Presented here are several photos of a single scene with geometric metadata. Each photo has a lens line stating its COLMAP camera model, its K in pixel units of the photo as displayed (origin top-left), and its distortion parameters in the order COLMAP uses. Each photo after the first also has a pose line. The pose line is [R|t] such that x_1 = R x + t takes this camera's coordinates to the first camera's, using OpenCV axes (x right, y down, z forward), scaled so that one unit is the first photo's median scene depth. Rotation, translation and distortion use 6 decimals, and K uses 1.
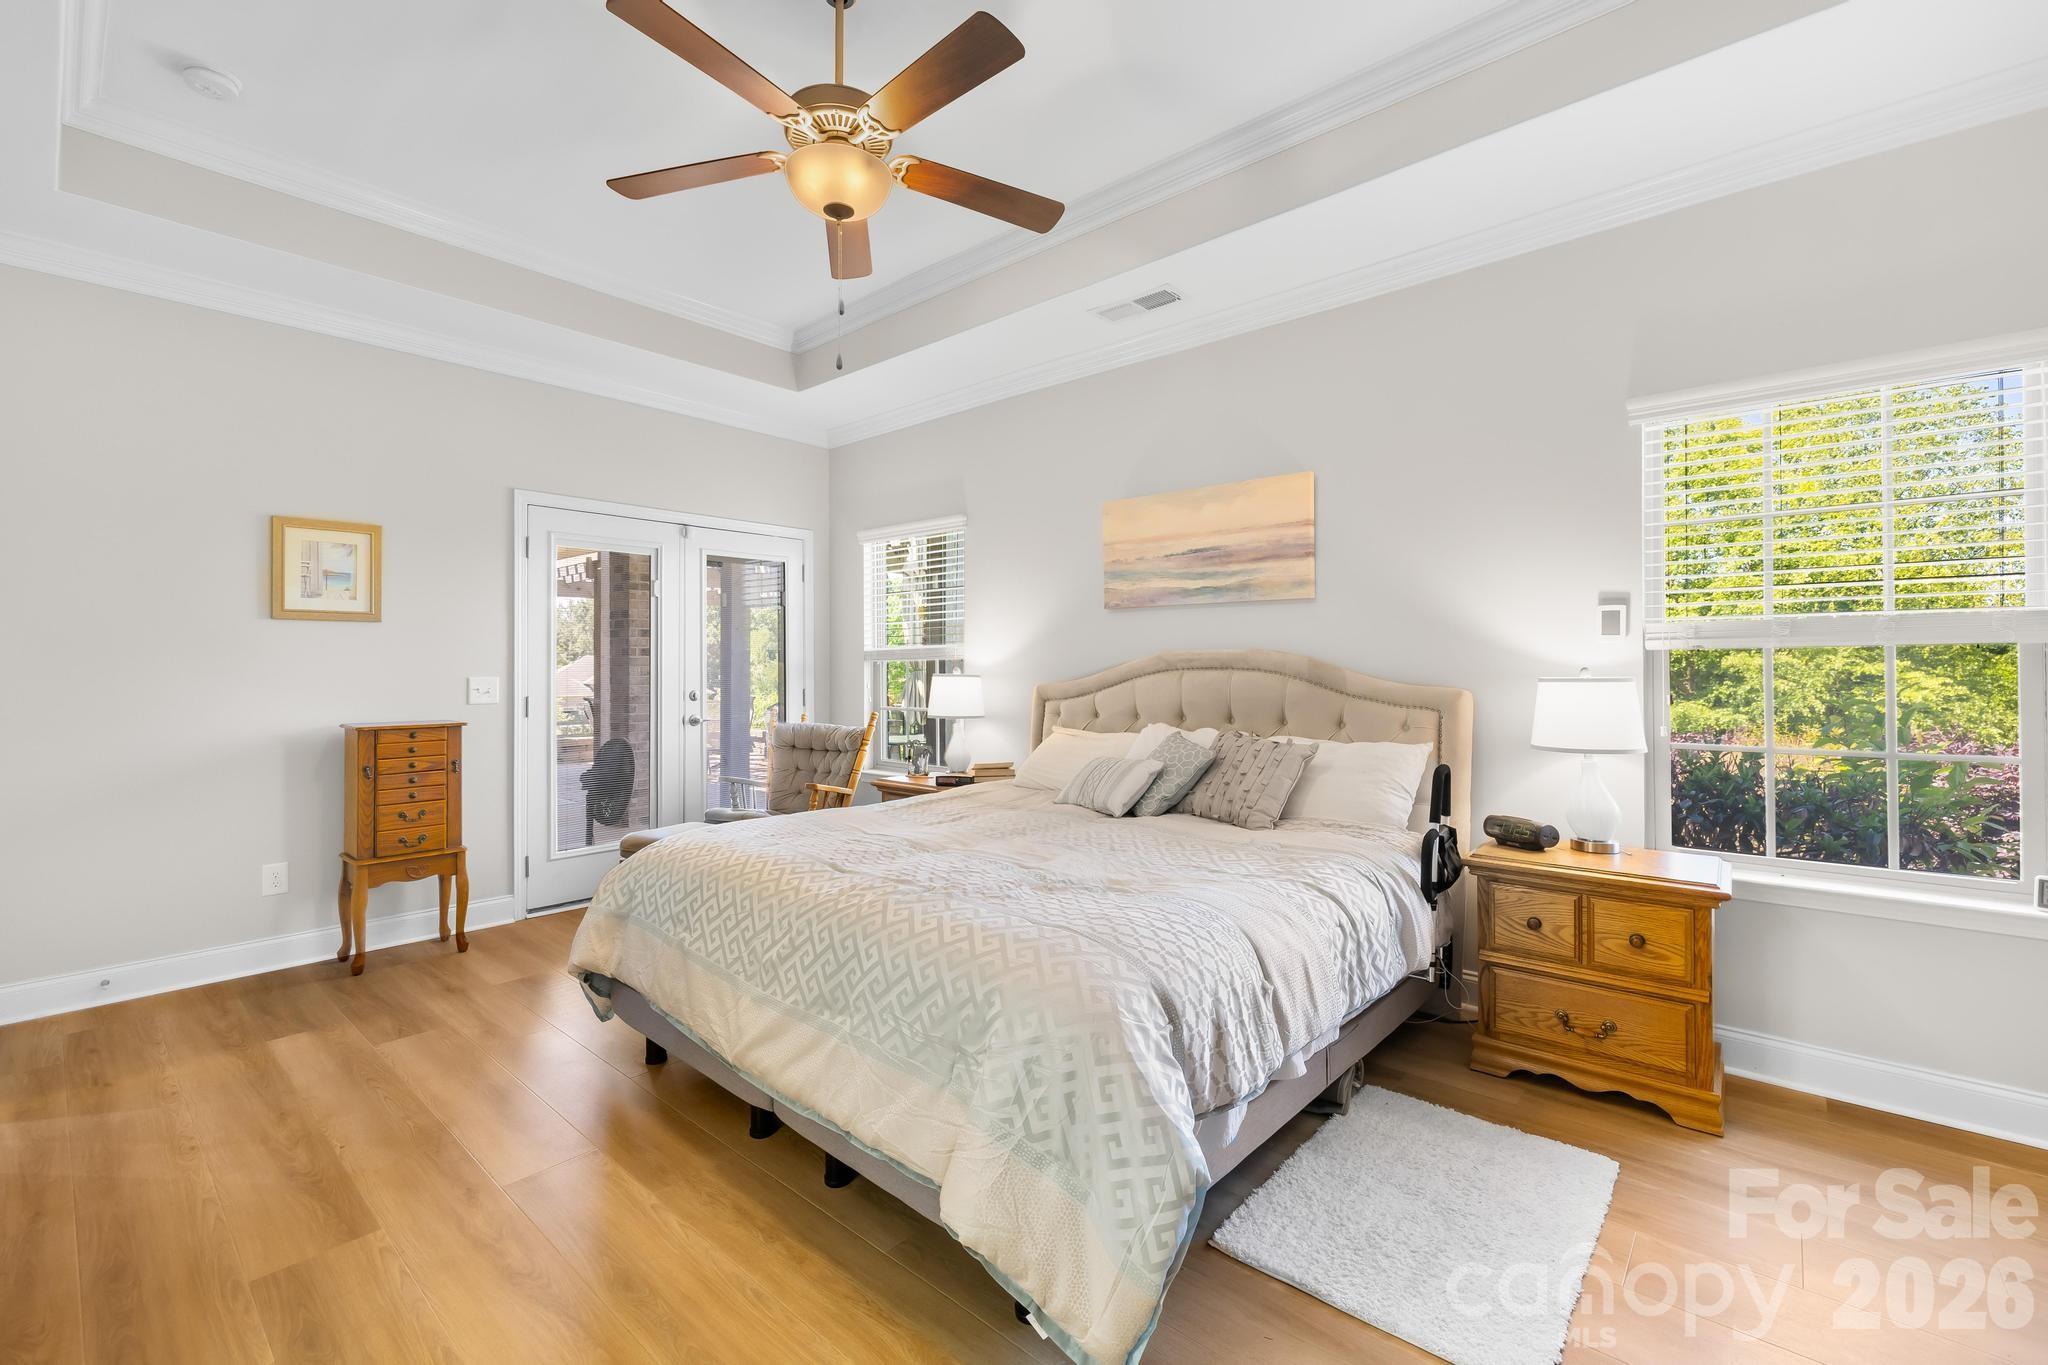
lens RADIAL K [[873.9, 0, 1020.4], [0, 873.9, 669.1], [0, 0, 1]] dist [0.002666, 0.001022]
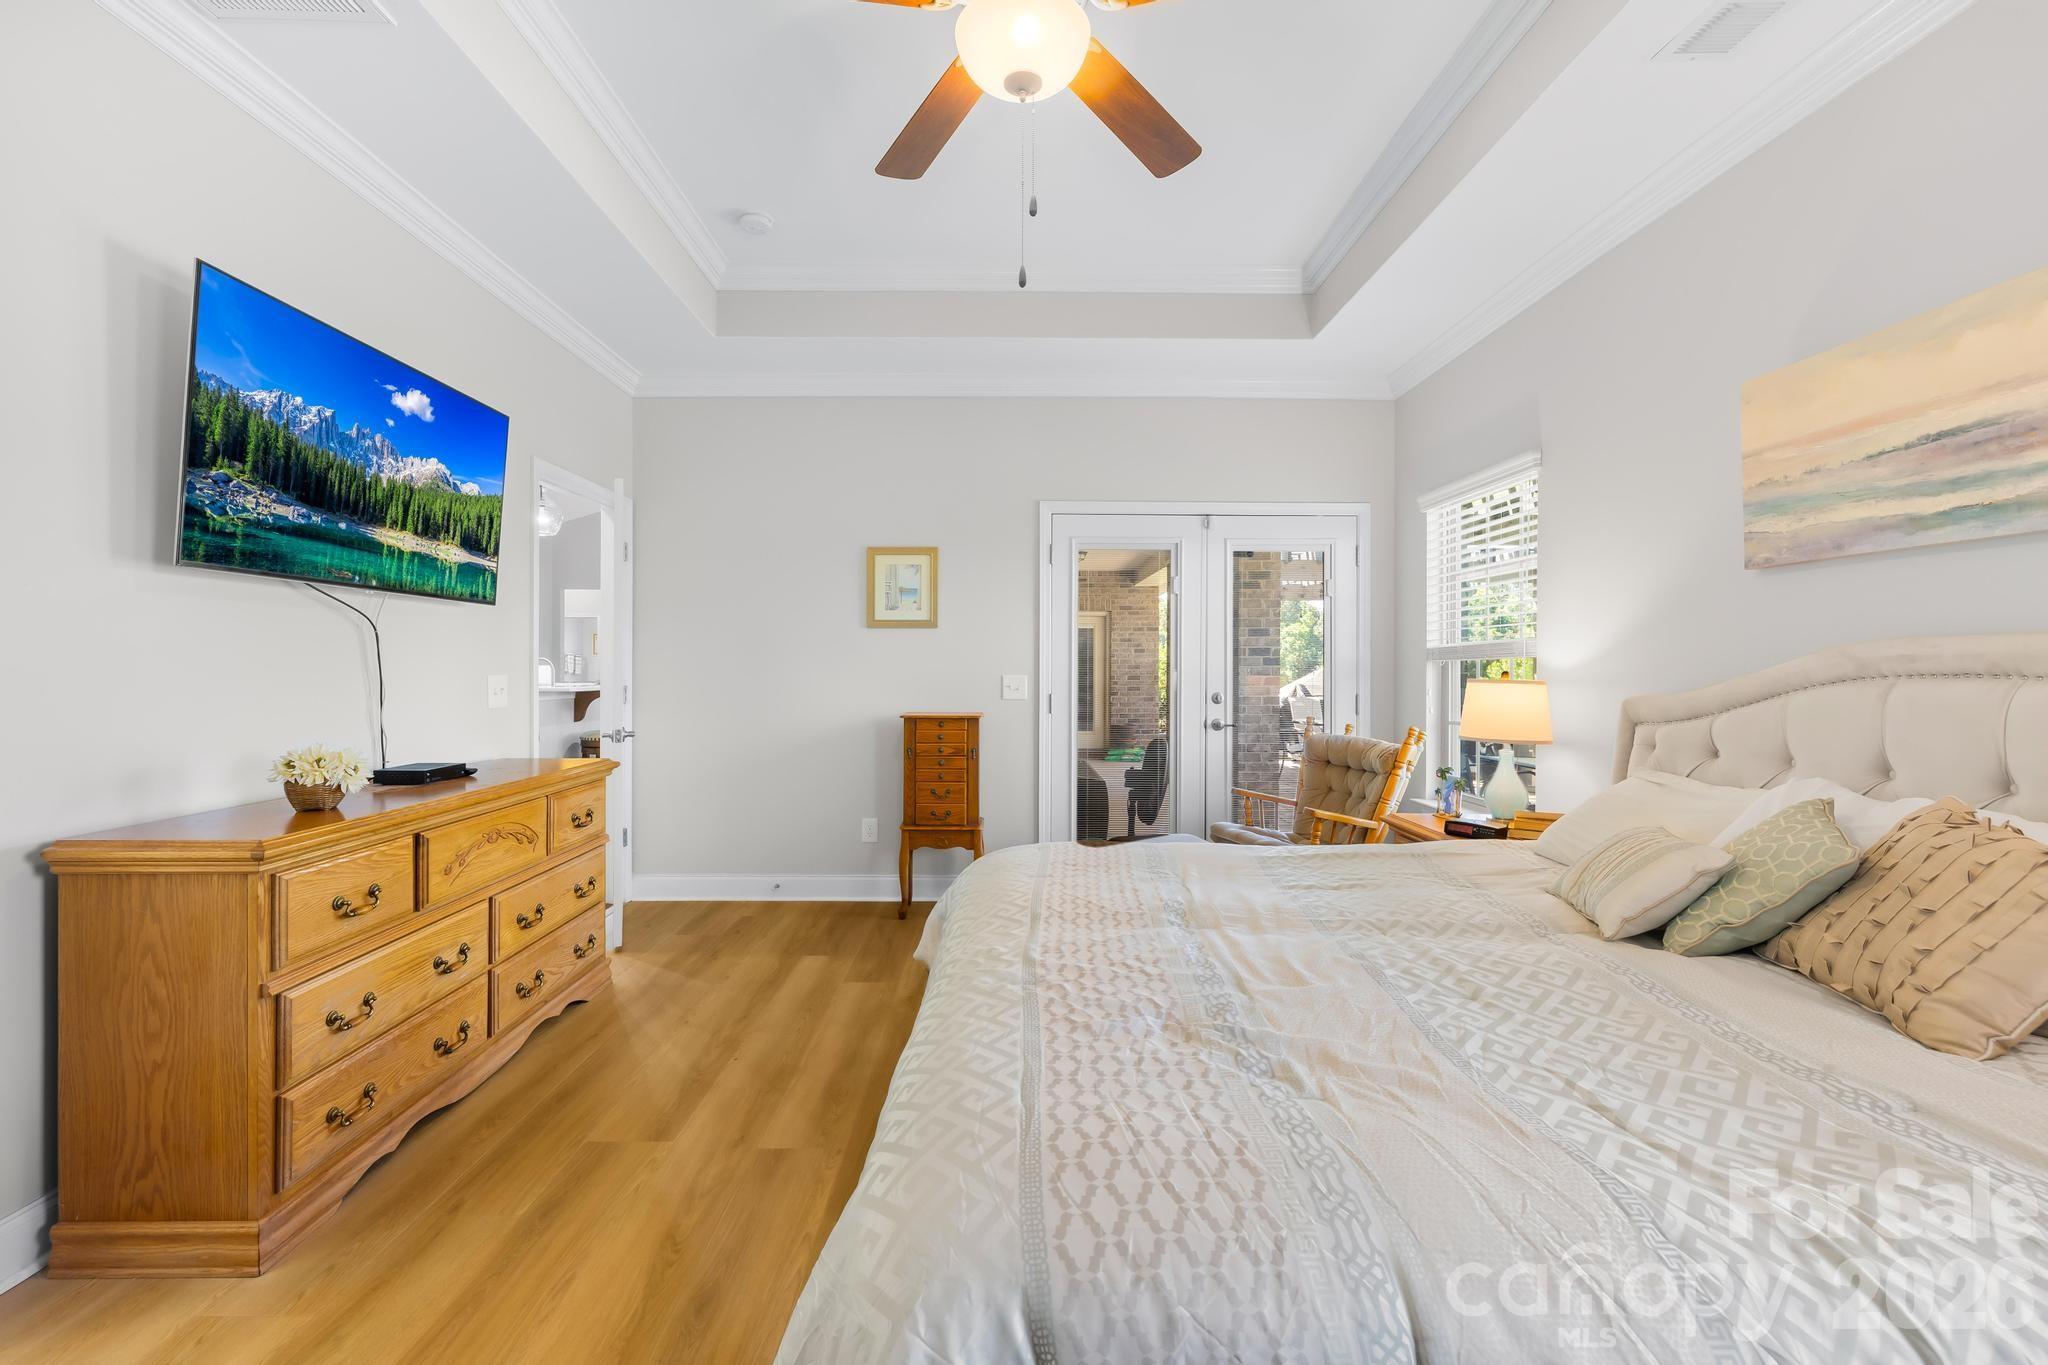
lens RADIAL K [[873.9, 0, 1017.2], [0, 873.9, 675.4], [0, 0, 1]] dist [0.002666, 0.001022]
pose [[0.664427, 0.012312, -0.747251, 0.232314], [-0.007821, 0.999924, 0.009522, -0.001263], [0.747312, -0.000482, 0.664473, 0.292238]]
